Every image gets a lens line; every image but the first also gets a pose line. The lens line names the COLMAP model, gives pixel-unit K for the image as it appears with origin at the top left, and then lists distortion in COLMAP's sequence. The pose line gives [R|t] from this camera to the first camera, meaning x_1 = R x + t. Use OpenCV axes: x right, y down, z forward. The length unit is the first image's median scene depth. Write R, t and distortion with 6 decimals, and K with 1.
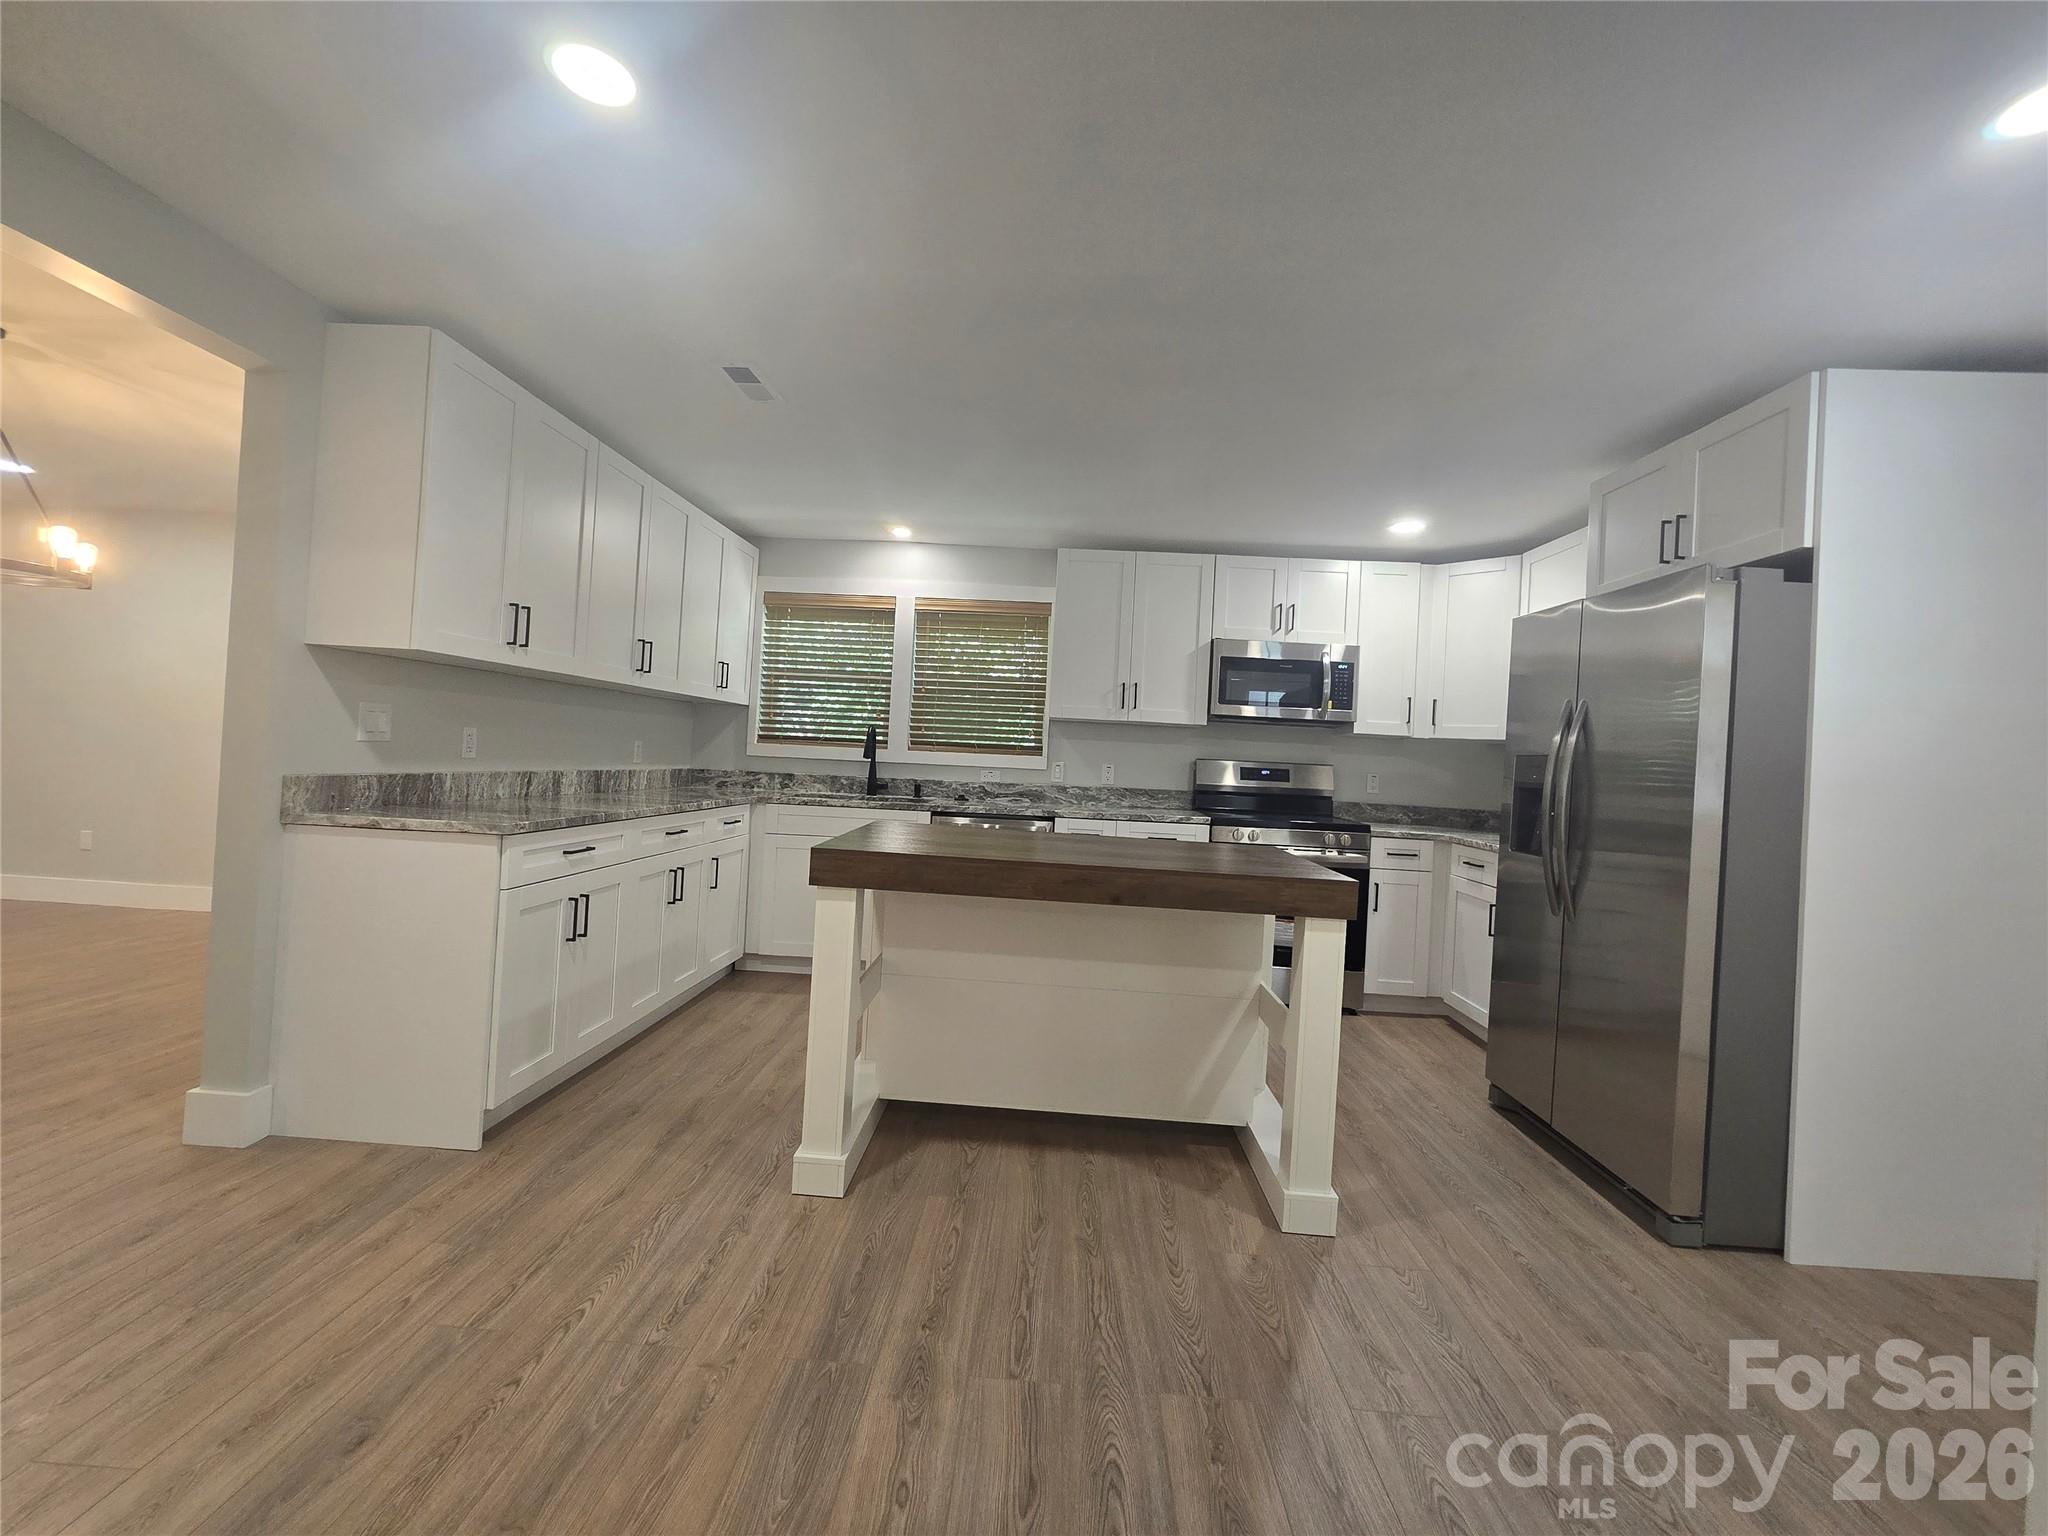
lens RADIAL K [[840.0, 0, 1024.2], [0, 840.0, 744.6], [0, 0, 1]] dist [-0.005758, 0.000662]
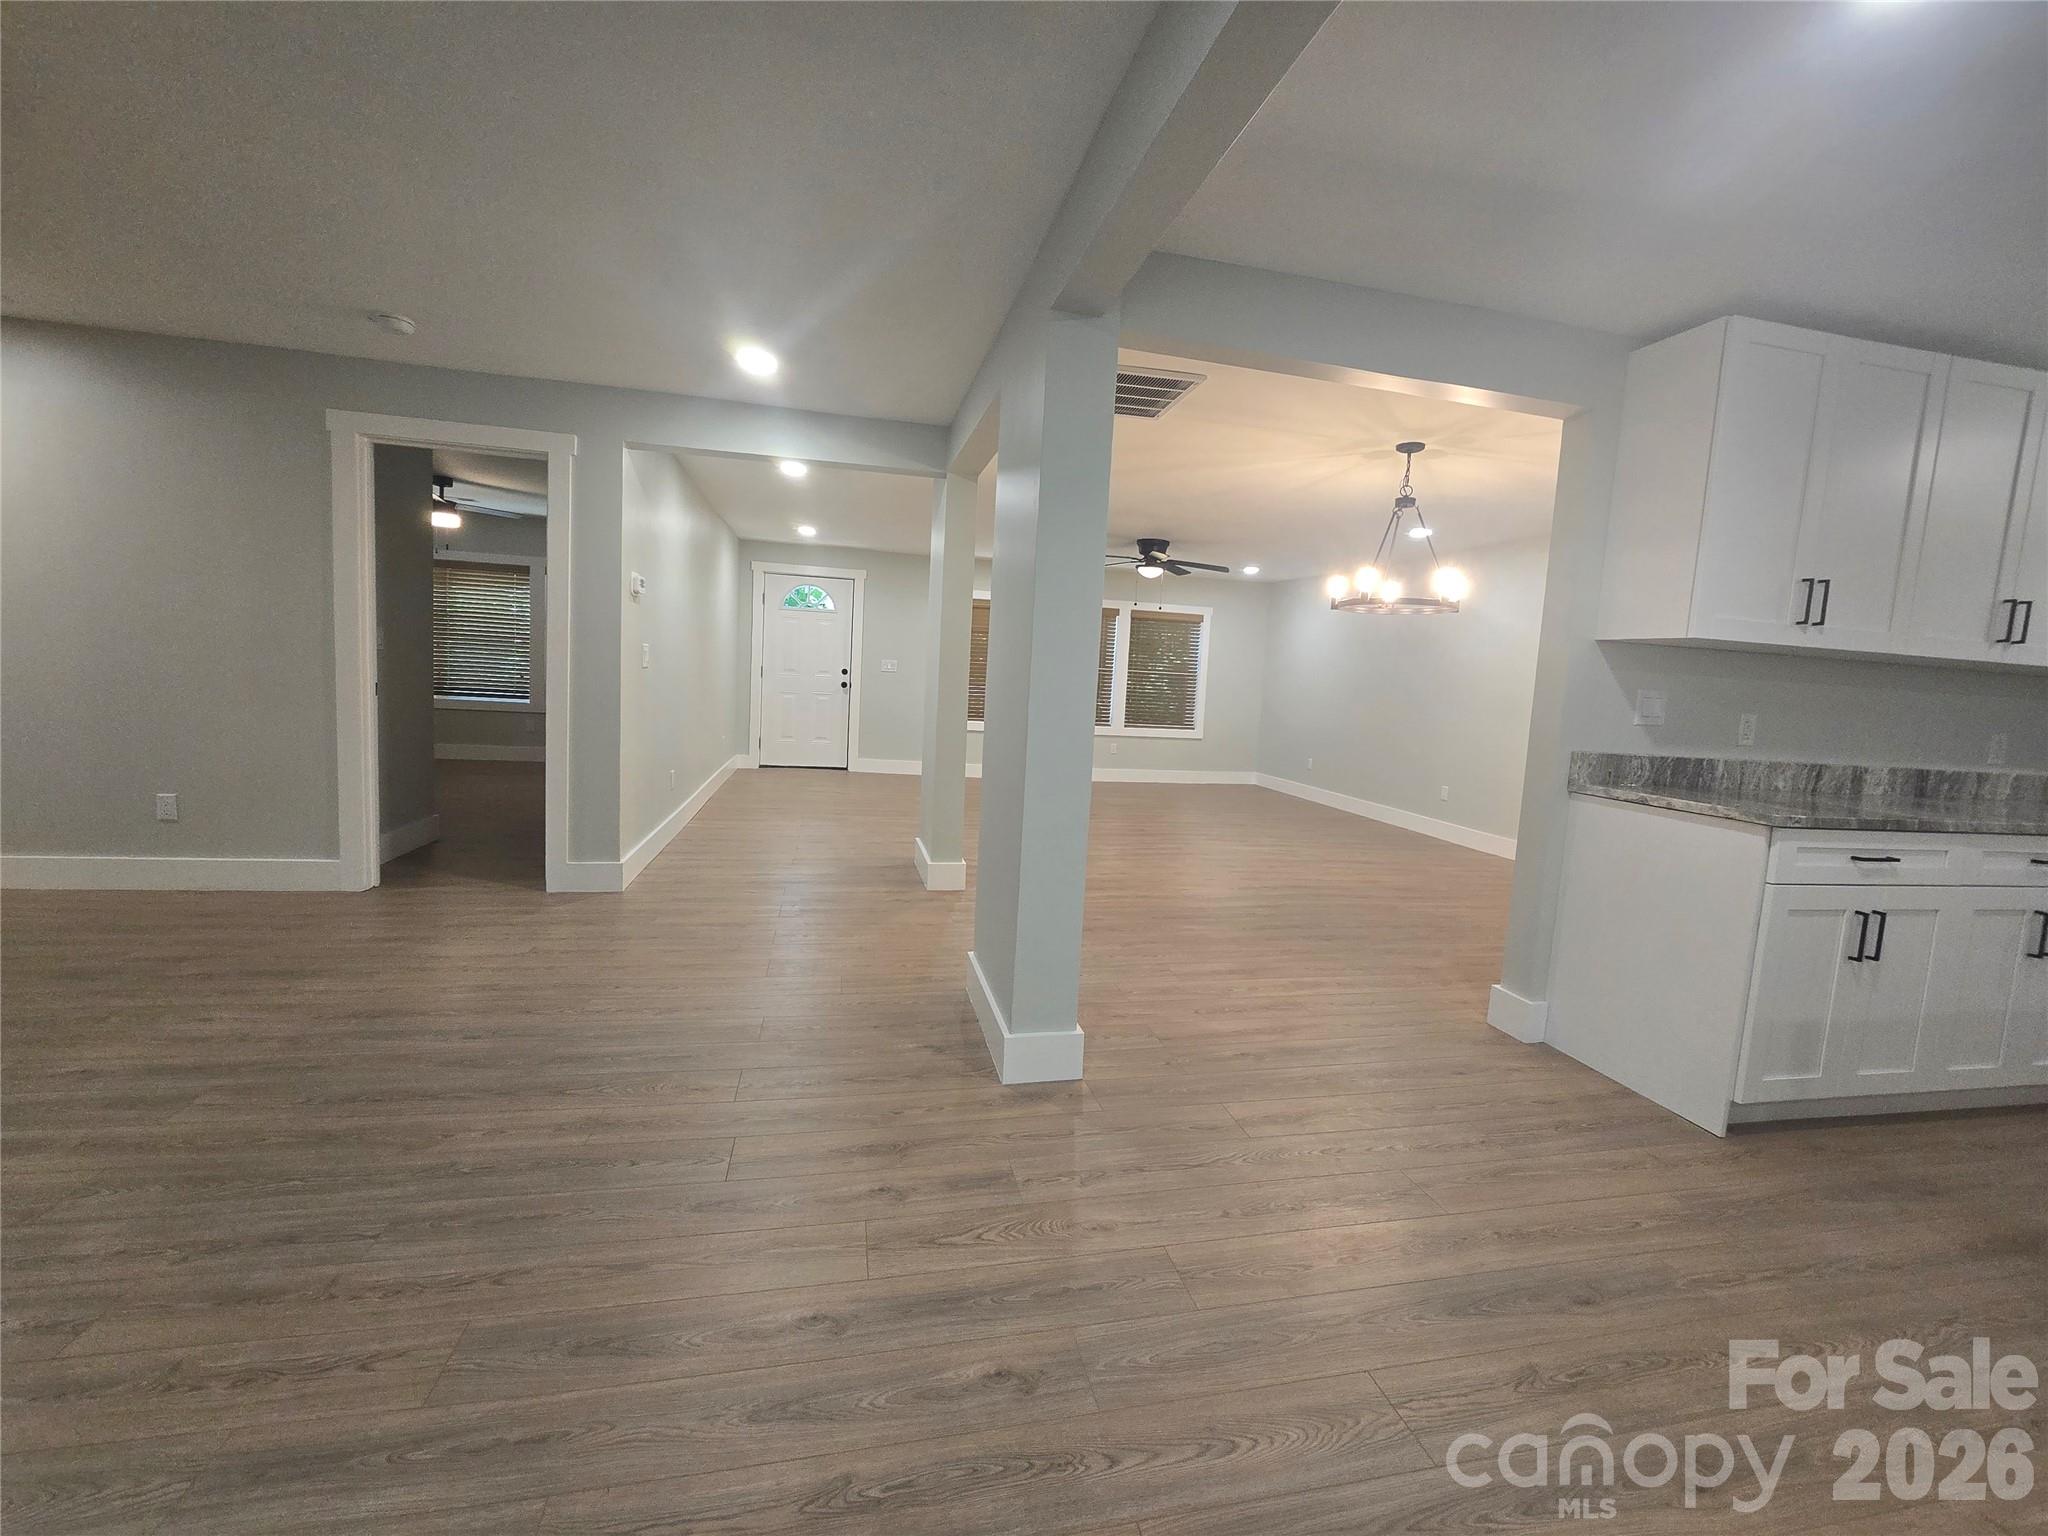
lens RADIAL K [[840.0, 0, 1024.2], [0, 840.0, 744.6], [0, 0, 1]] dist [-0.005758, 0.000662]
pose [[0.255010, 0.047896, -0.965751, 0.063834], [-0.033276, 0.998616, 0.040740, 0.003636], [0.966366, 0.021748, 0.256251, -0.058021]]
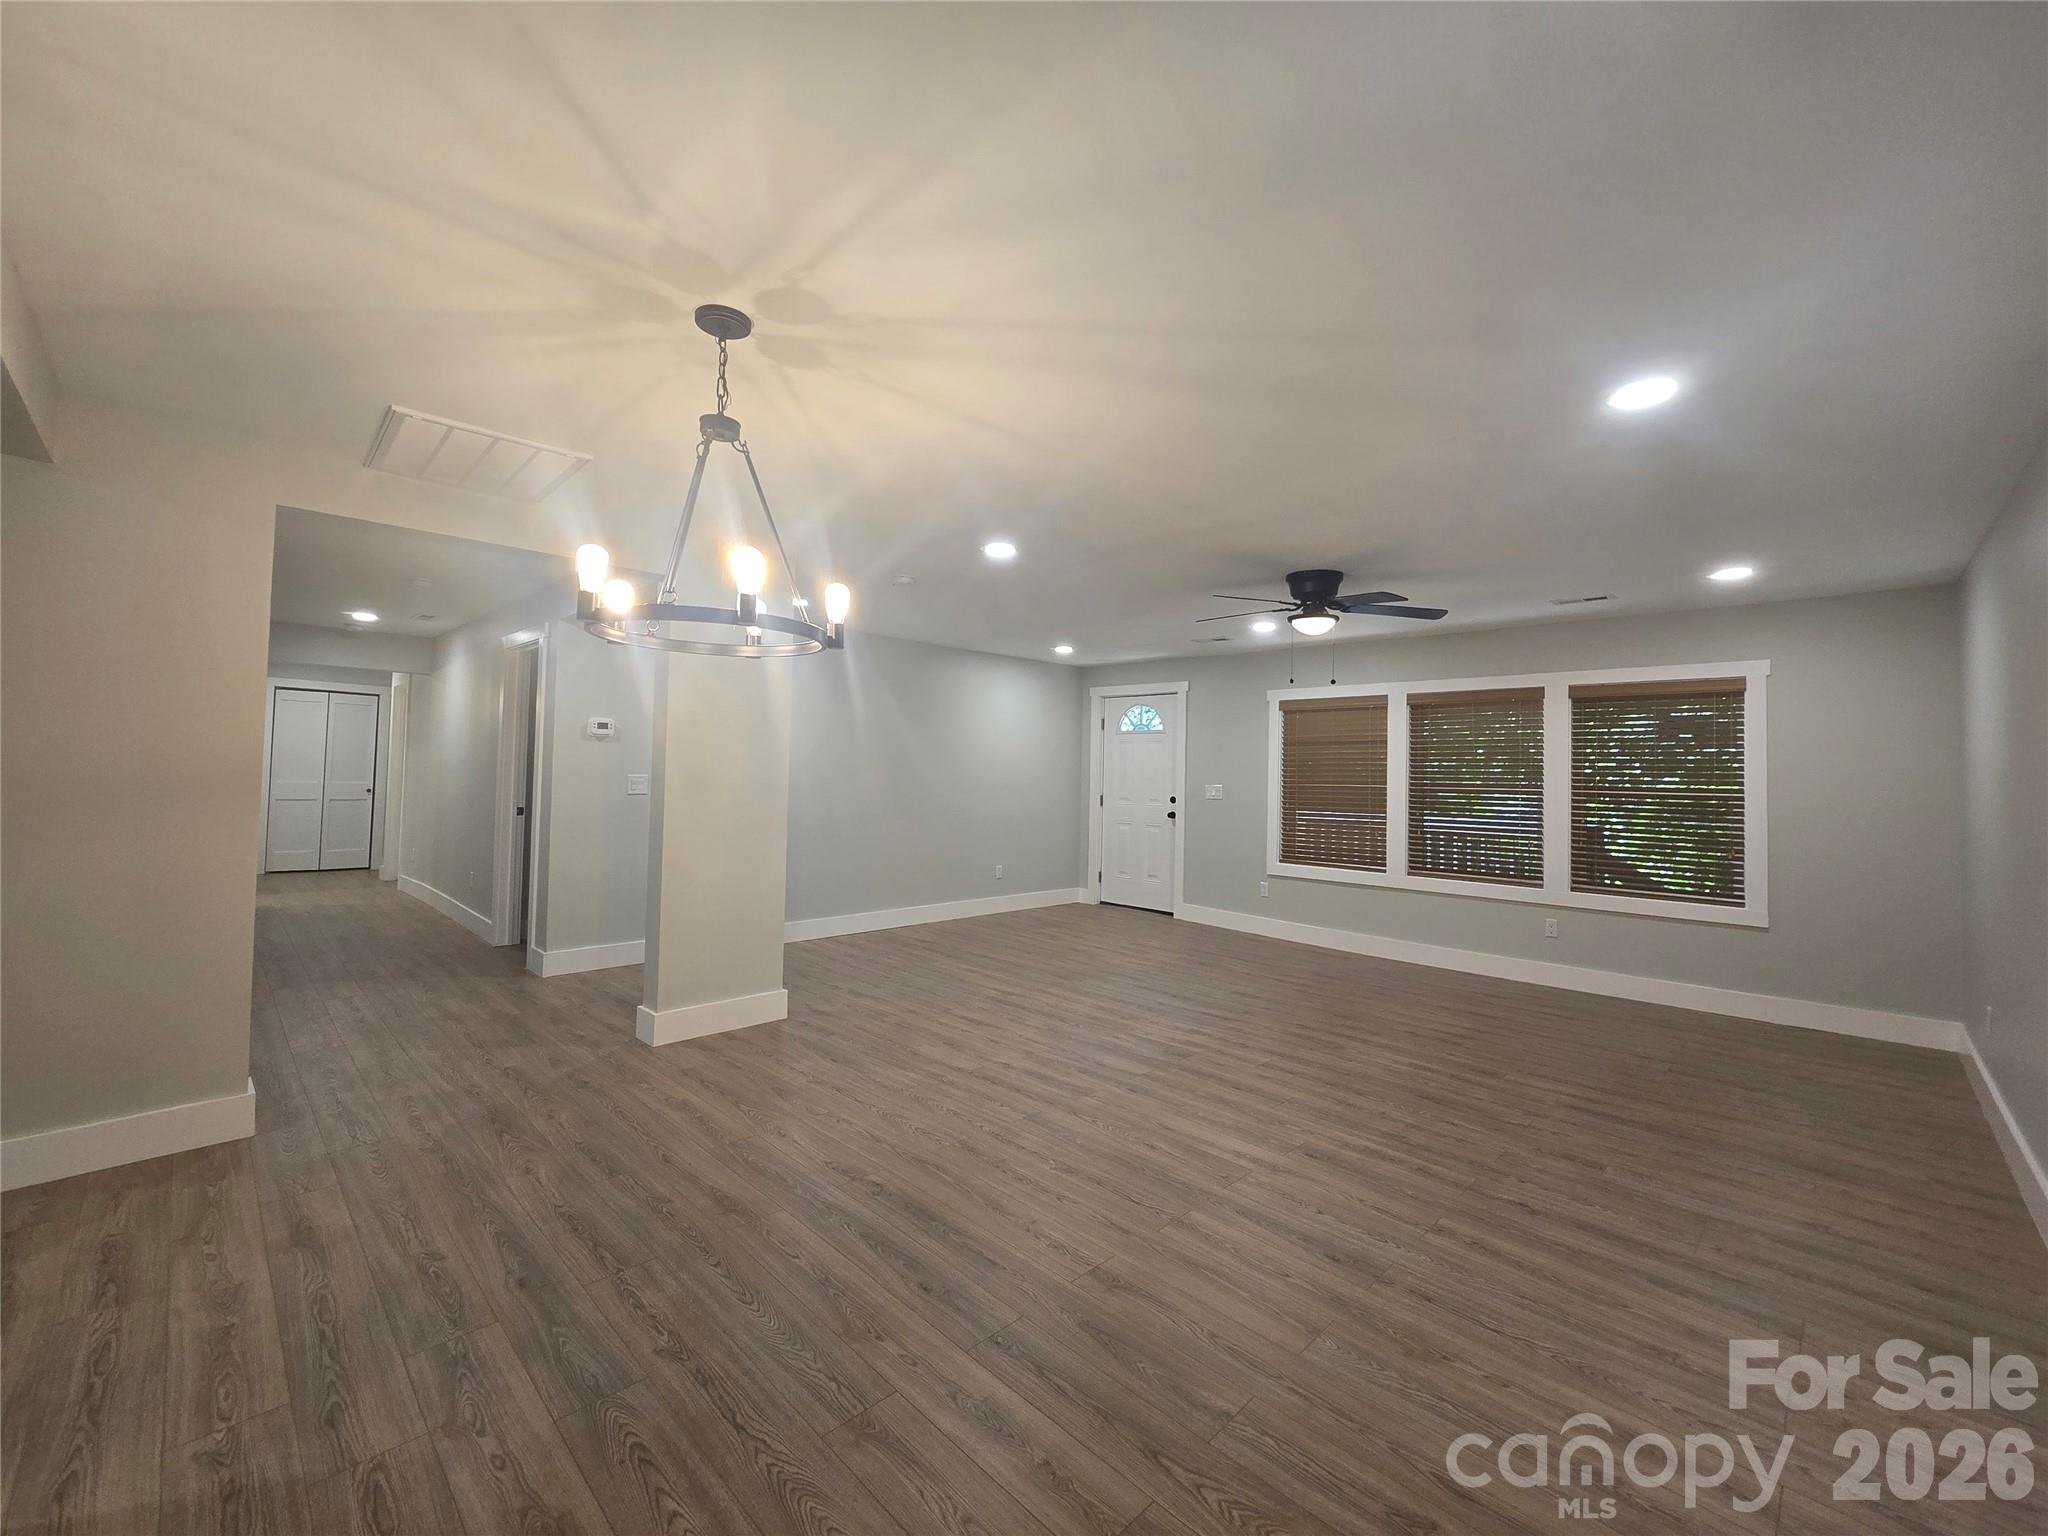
lens RADIAL K [[840.0, 0, 1024.2], [0, 840.0, 744.6], [0, 0, 1]] dist [-0.005758, 0.000662]
pose [[-0.672642, -0.091746, -0.734258, -0.879592], [-0.051194, 0.995676, -0.077513, -0.065147], [0.738195, -0.014549, -0.674431, 1.650475]]
